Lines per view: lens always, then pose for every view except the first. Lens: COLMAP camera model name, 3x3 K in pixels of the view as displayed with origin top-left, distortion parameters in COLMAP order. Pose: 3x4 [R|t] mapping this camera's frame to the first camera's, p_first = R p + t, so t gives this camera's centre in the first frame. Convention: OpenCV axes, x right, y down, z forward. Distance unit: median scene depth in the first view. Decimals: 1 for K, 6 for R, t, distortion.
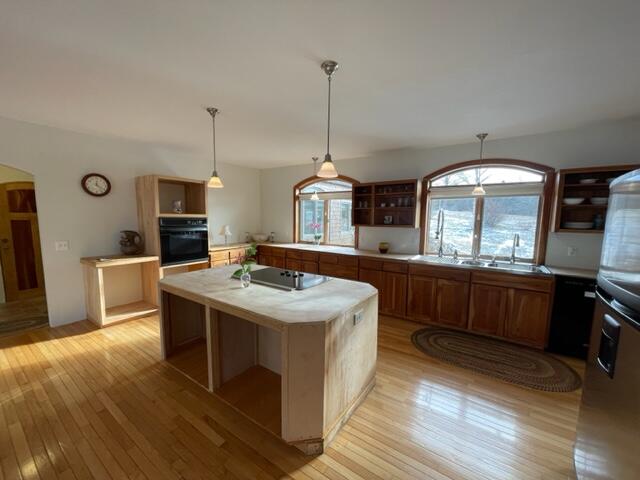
lens RADIAL K [[254.4, 0, 317.8], [0, 254.4, 242.8], [0, 0, 1]] dist [0.000287, 0.000039]
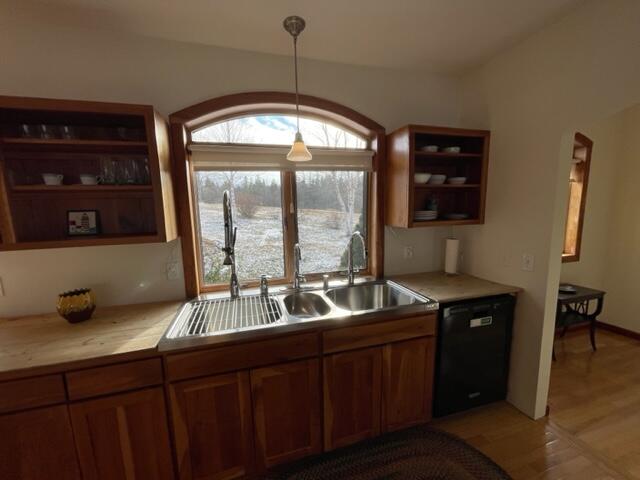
lens RADIAL K [[254.4, 0, 316.8], [0, 254.4, 243.4], [0, 0, 1]] dist [0.000287, 0.000039]
pose [[0.631477, -0.133747, 0.763773, 0.230617], [0.112245, 0.990404, 0.080630, -0.059408], [-0.767227, 0.034814, 0.640430, 0.578172]]
